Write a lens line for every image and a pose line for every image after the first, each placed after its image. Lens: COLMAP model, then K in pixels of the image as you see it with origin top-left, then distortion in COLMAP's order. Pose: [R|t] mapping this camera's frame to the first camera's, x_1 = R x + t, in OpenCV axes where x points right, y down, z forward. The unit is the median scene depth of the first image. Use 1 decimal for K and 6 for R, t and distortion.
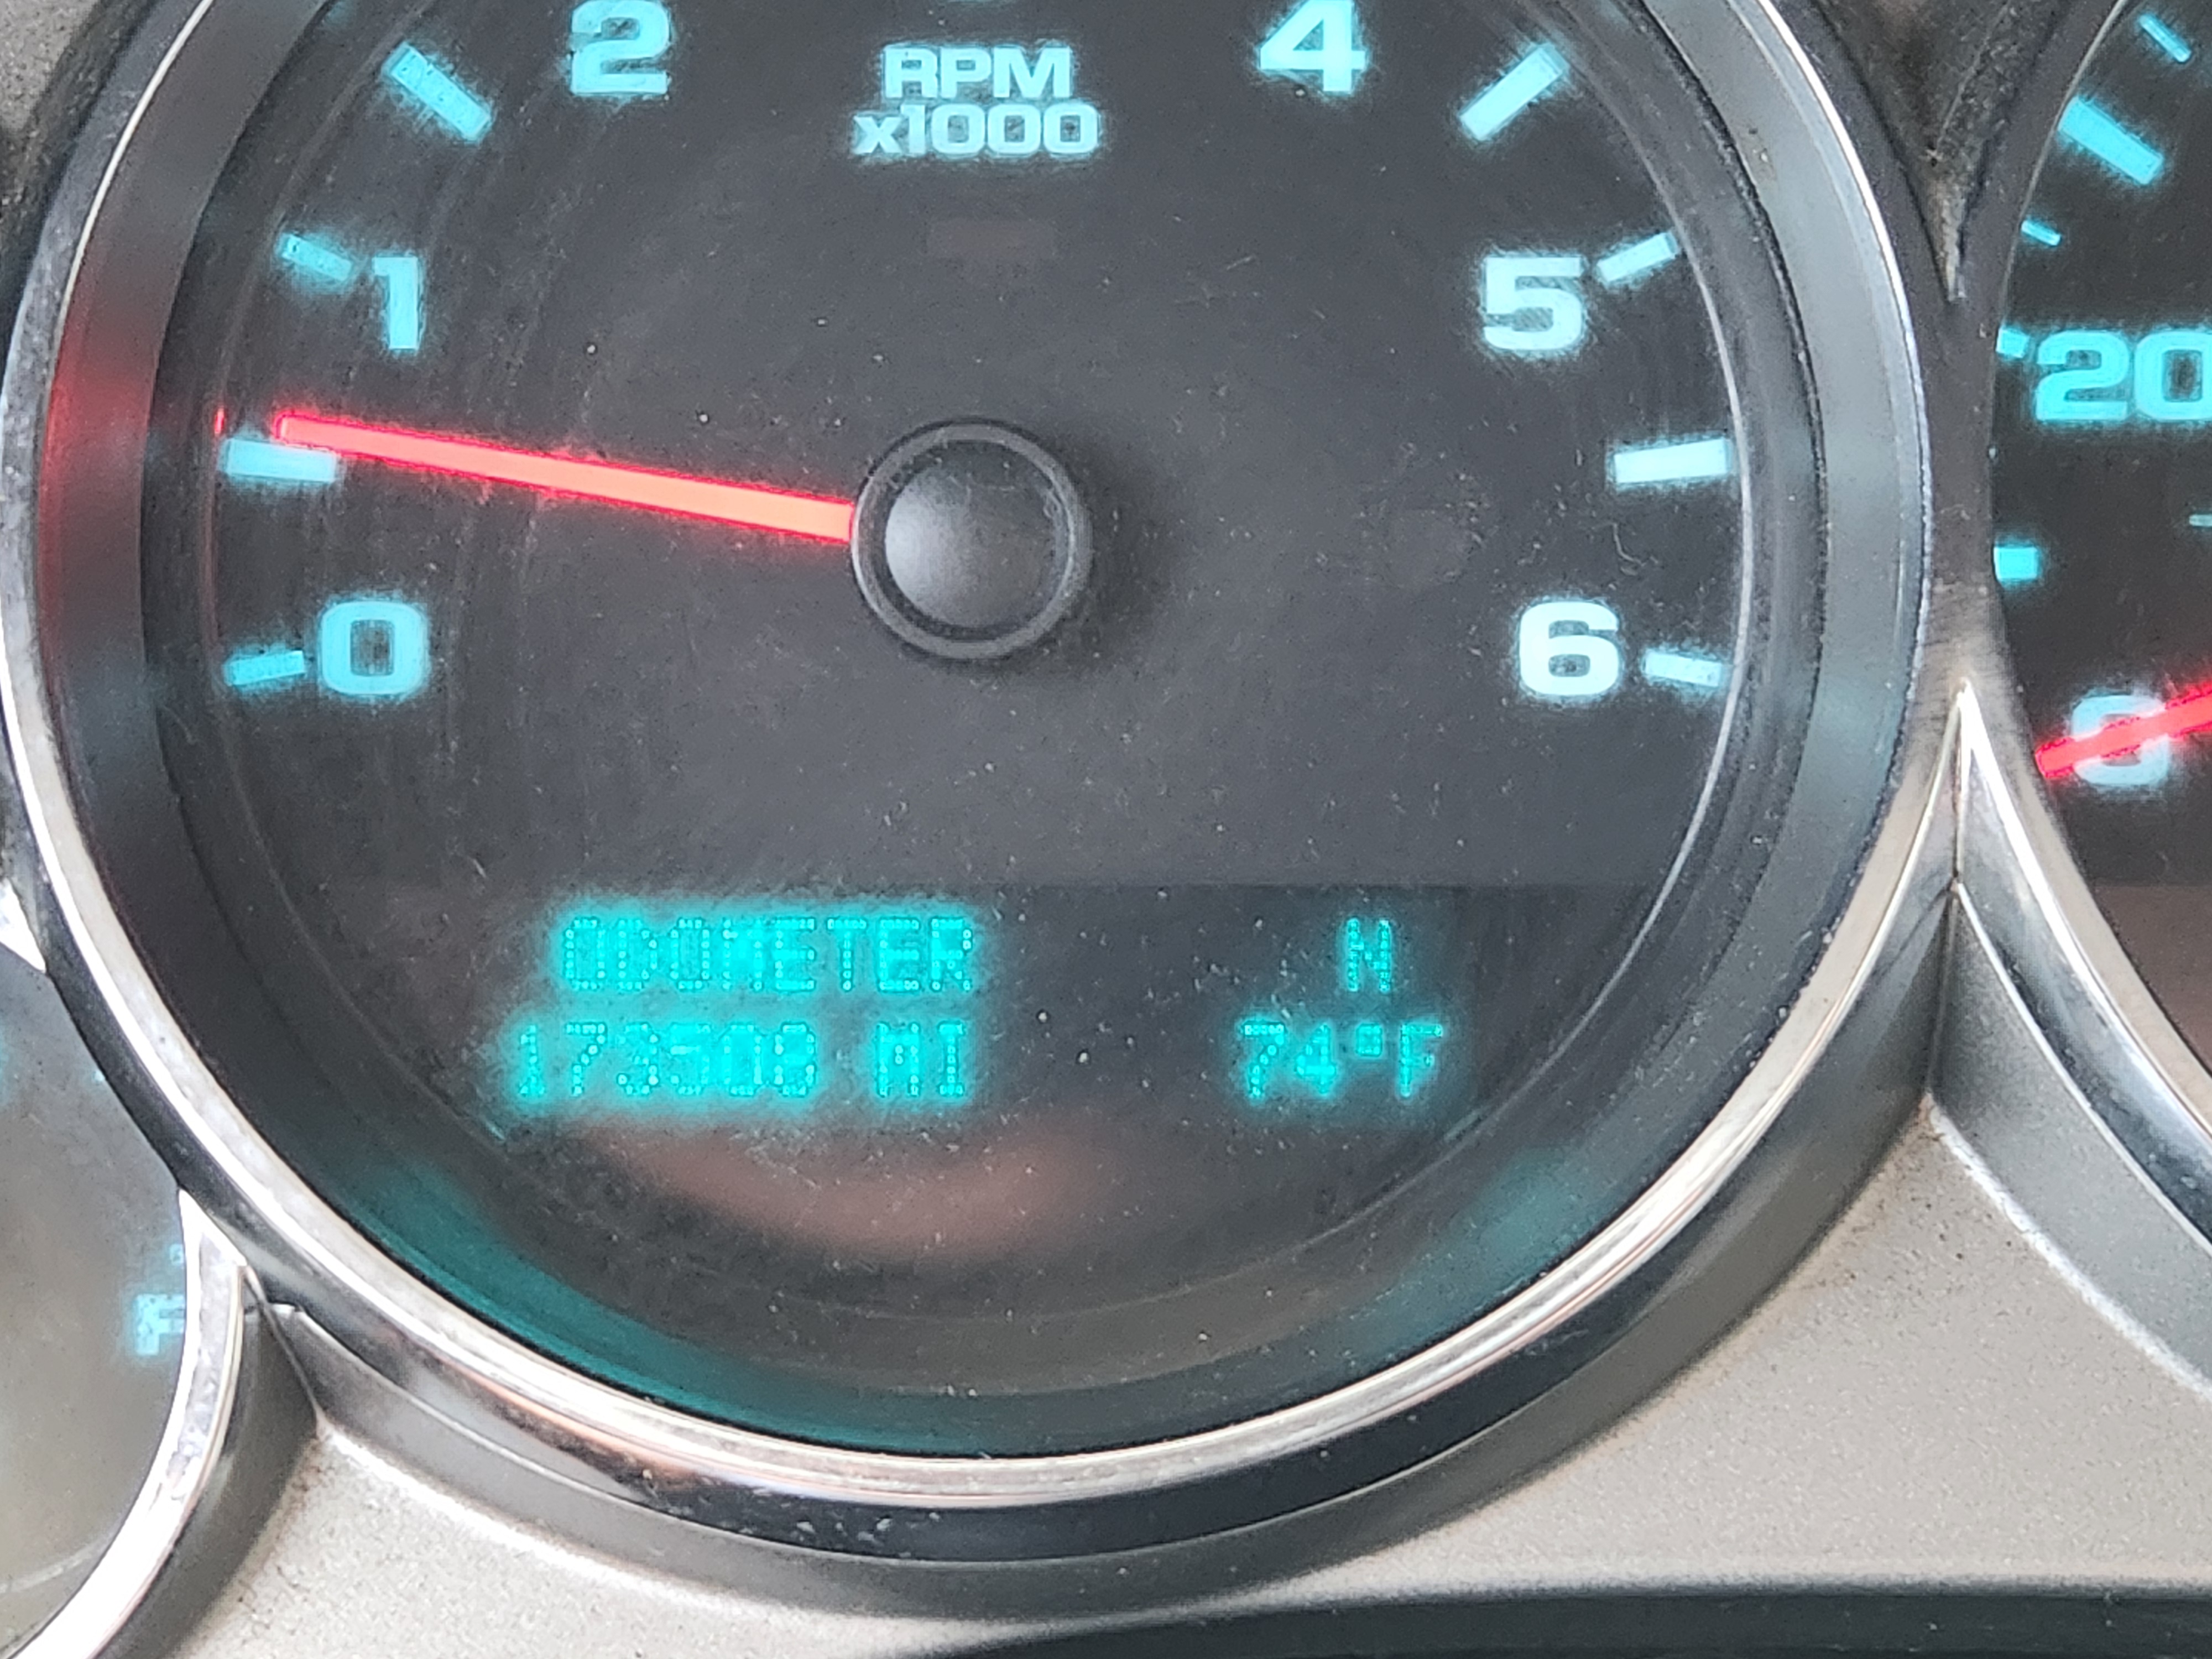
lens RADIAL K [[1486.2, 0, 1089.3], [0, 1486.2, 848.1], [0, 0, 1]] dist [0.050075, -0.038471]
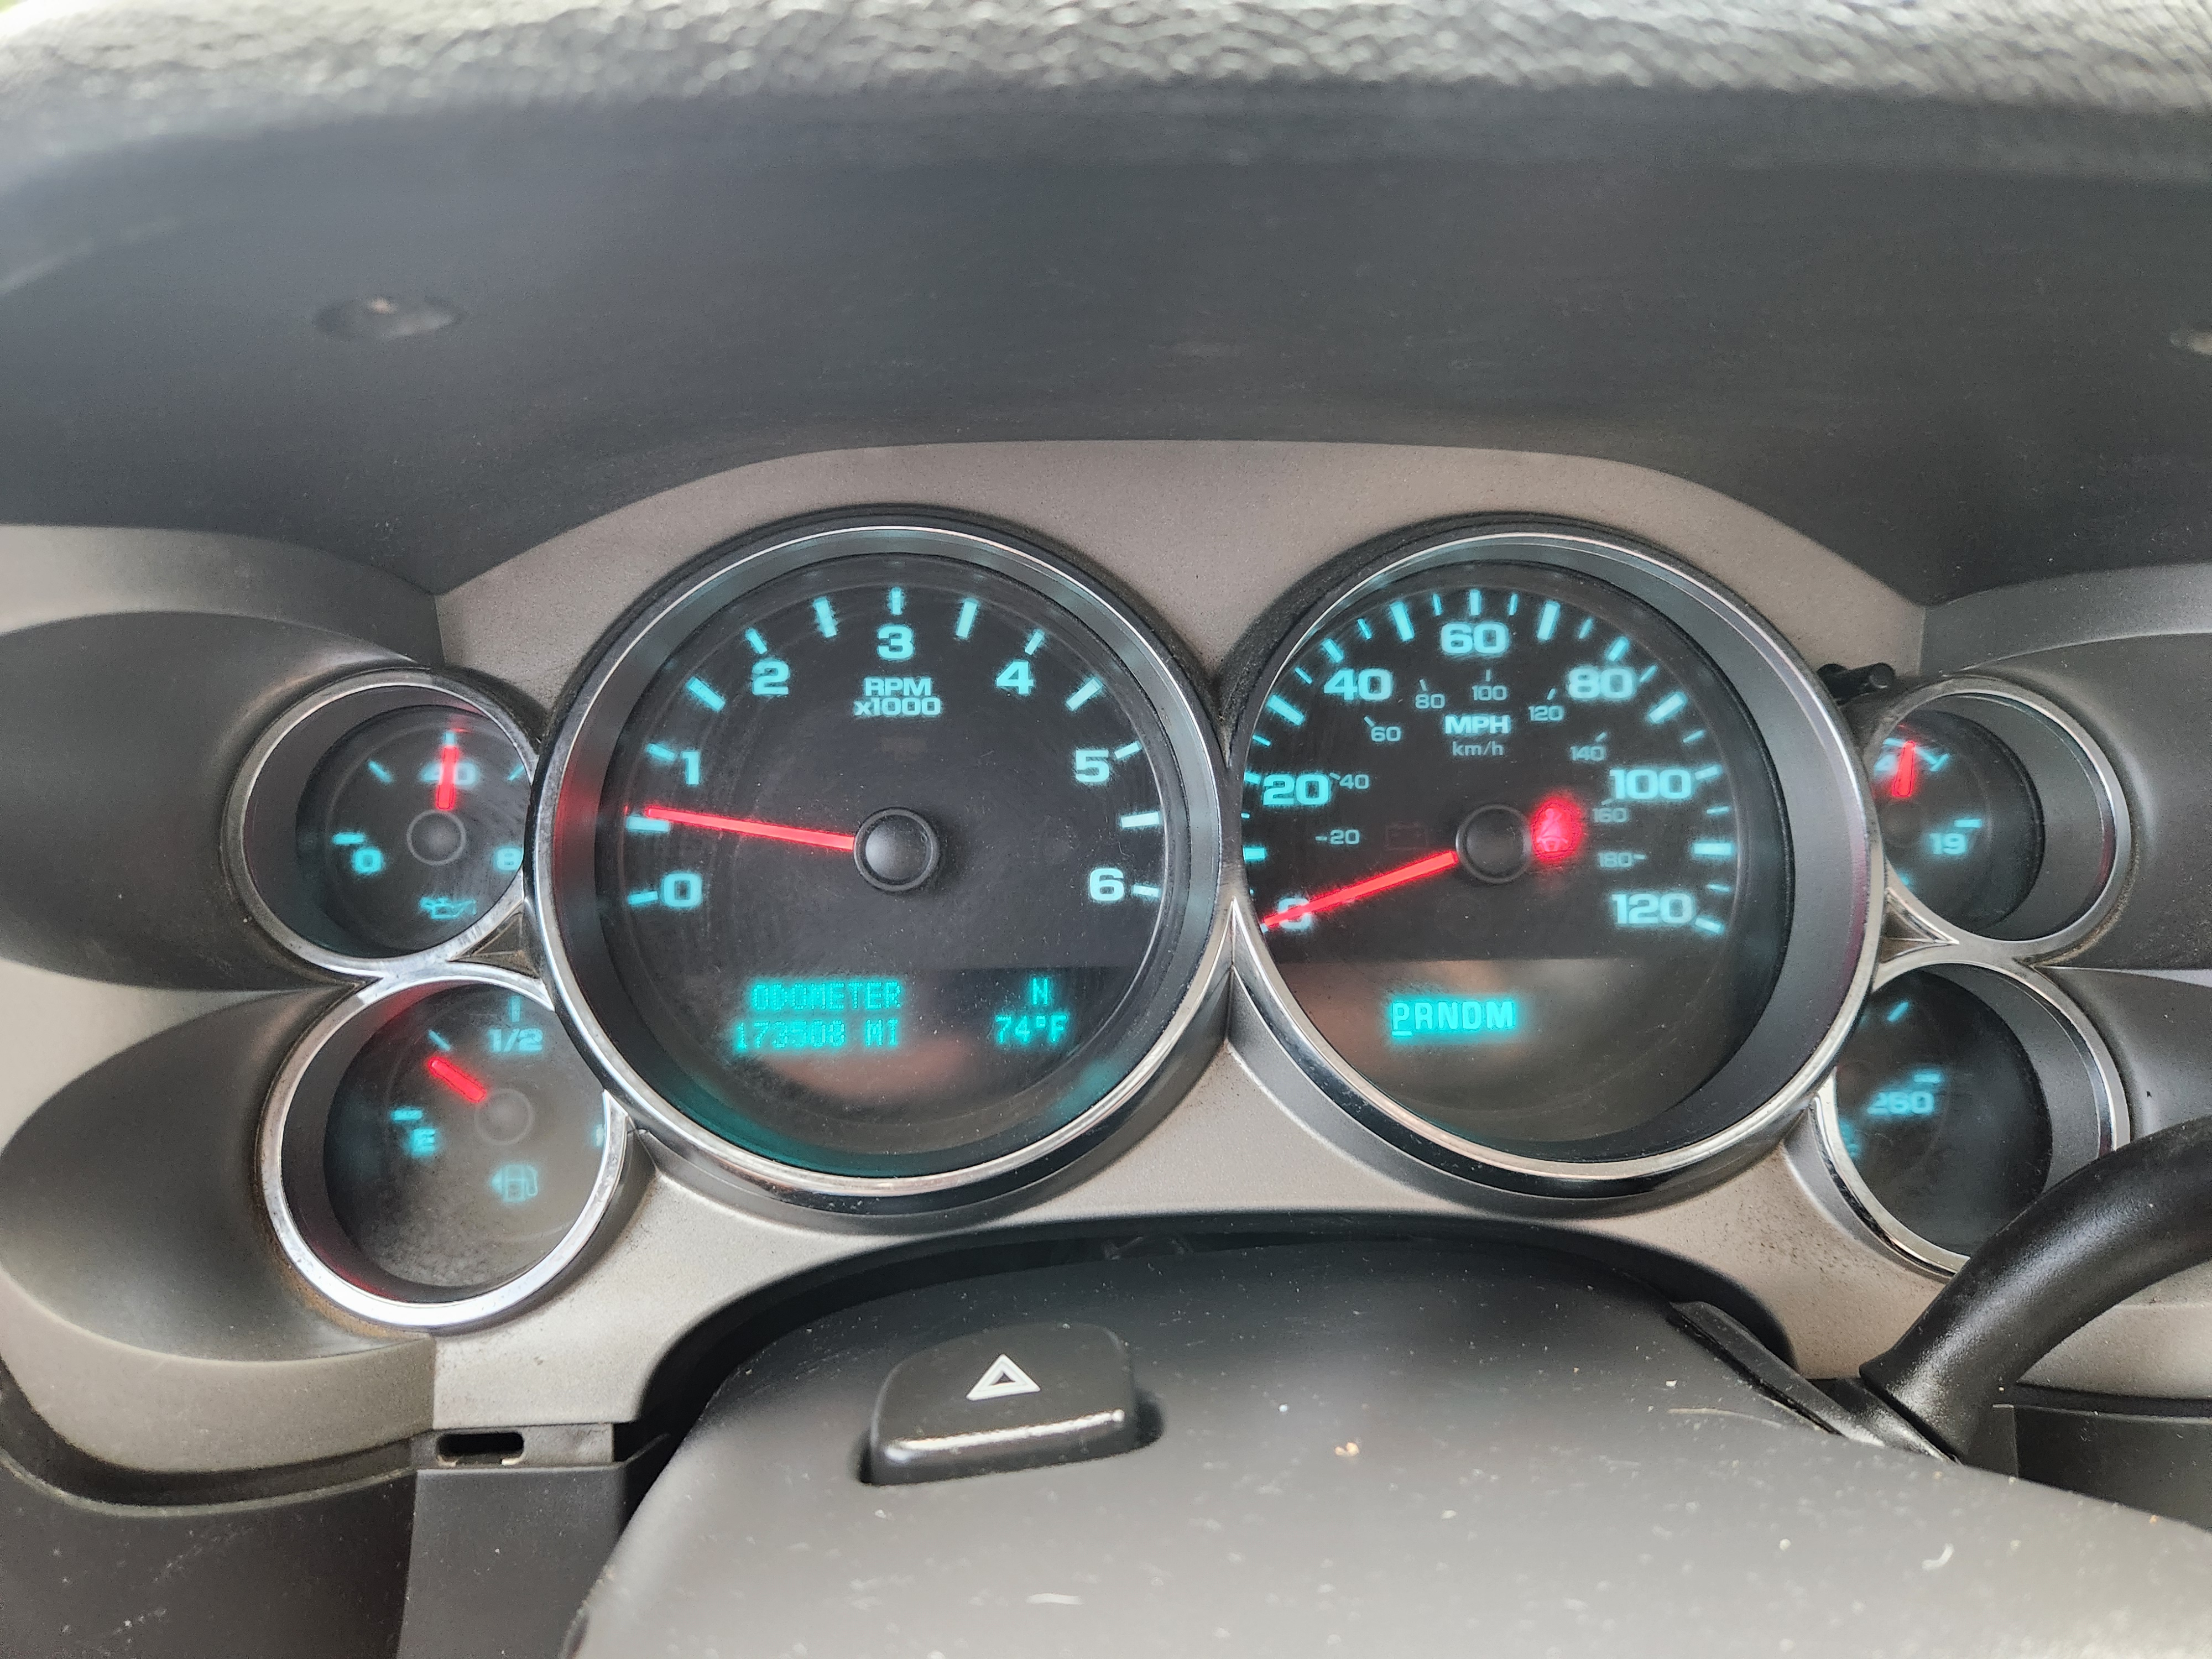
lens RADIAL K [[1486.2, 0, 1163.5], [0, 1486.2, 837.7], [0, 0, 1]] dist [0.050075, -0.038471]
pose [[0.972594, 0.005620, 0.232444, -0.241251], [0.007529, 0.998422, -0.055642, -0.067778], [-0.232390, 0.055867, 0.971017, -1.863649]]
